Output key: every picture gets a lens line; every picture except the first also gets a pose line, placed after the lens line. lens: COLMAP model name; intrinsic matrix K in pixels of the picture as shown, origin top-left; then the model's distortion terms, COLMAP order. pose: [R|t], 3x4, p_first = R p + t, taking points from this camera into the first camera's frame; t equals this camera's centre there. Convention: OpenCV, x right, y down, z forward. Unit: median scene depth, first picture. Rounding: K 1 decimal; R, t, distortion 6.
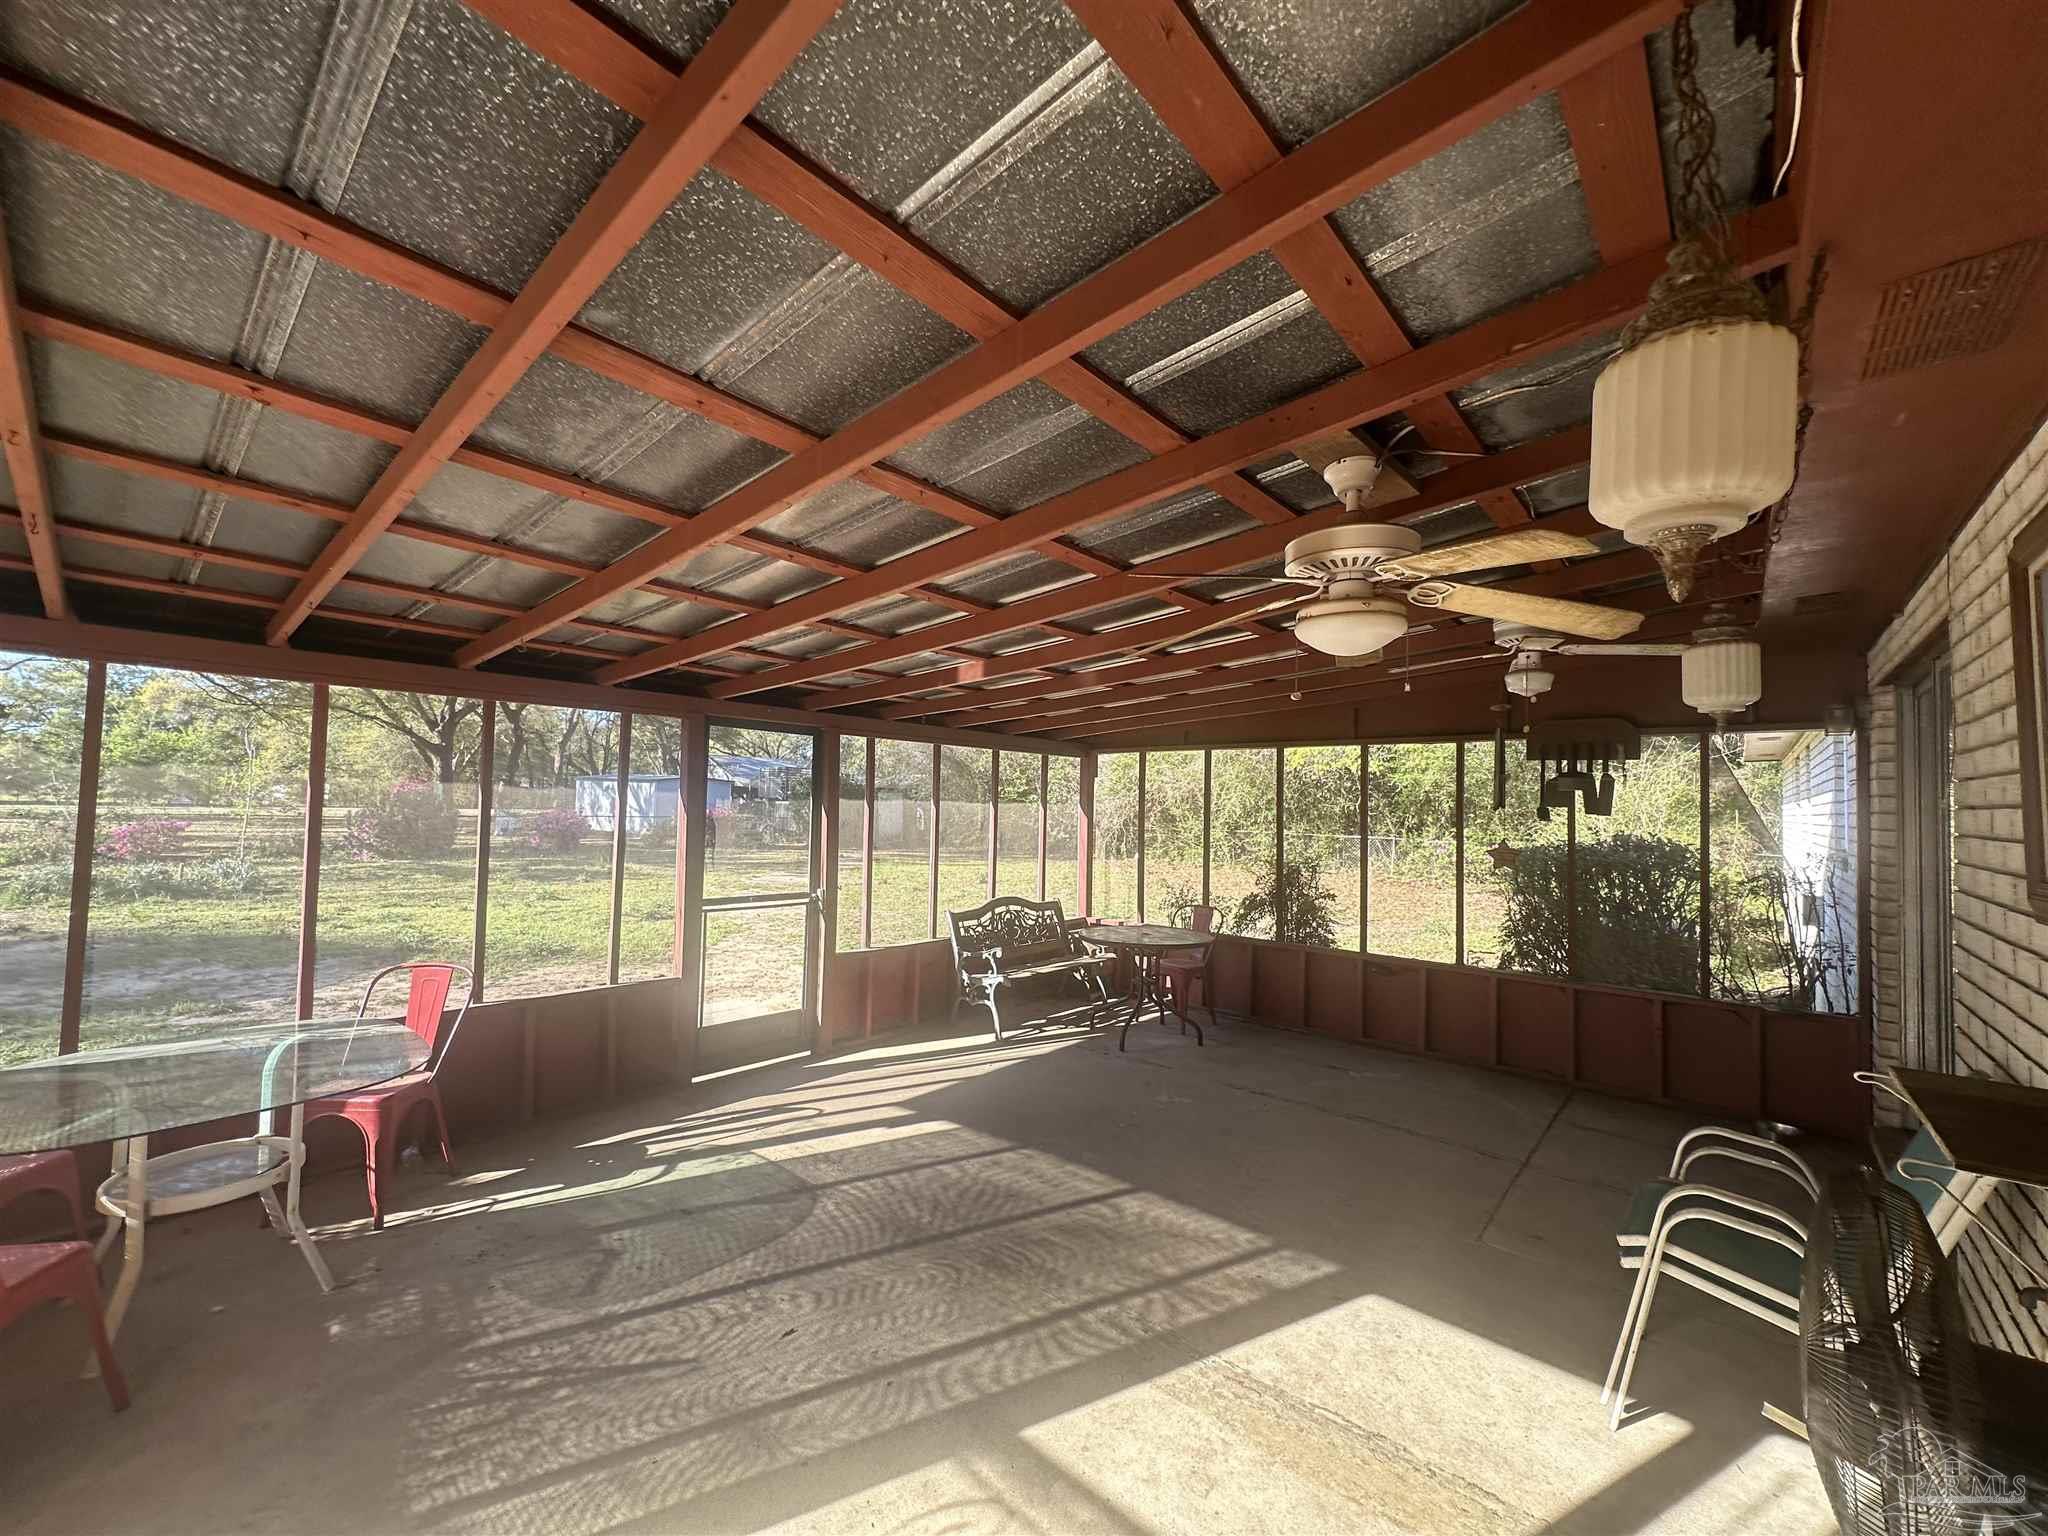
lens RADIAL K [[819.6, 0, 1019.7], [0, 819.6, 773.7], [0, 0, 1]] dist [-0.000031, -0.000247]
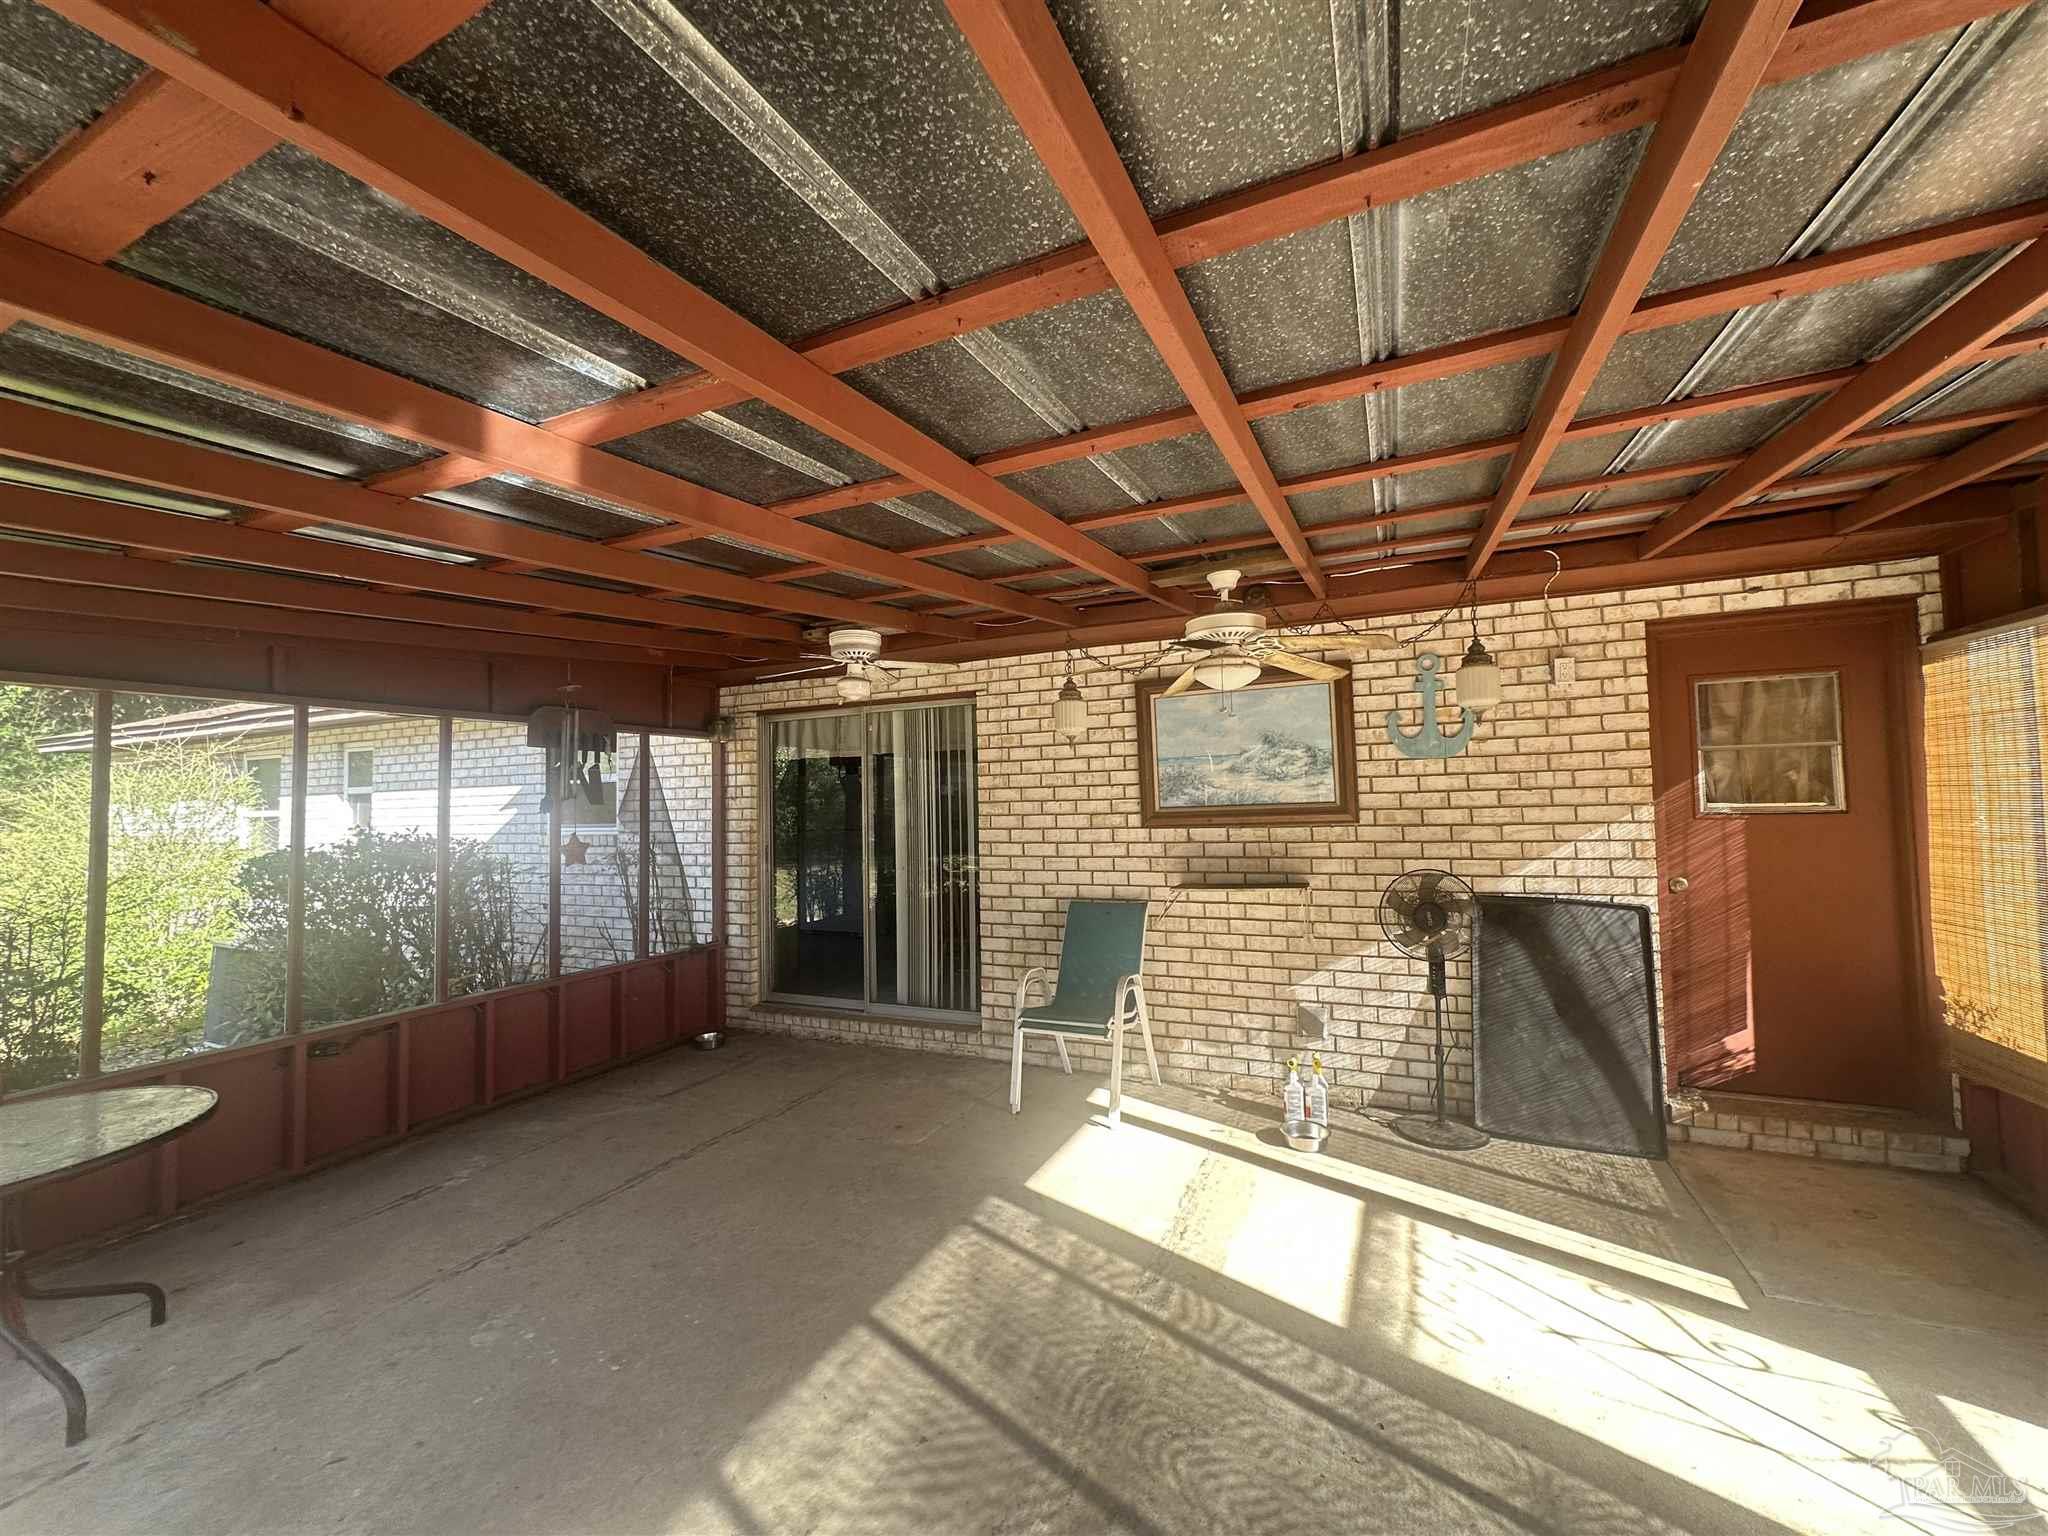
lens RADIAL K [[819.6, 0, 1020.3], [0, 819.6, 768.8], [0, 0, 1]] dist [-0.000031, -0.000247]
pose [[-0.288888, 0.022413, 0.957100, -0.767478], [-0.024005, 0.999242, -0.030646, 0.043968], [-0.957062, -0.031829, -0.288131, 1.379610]]
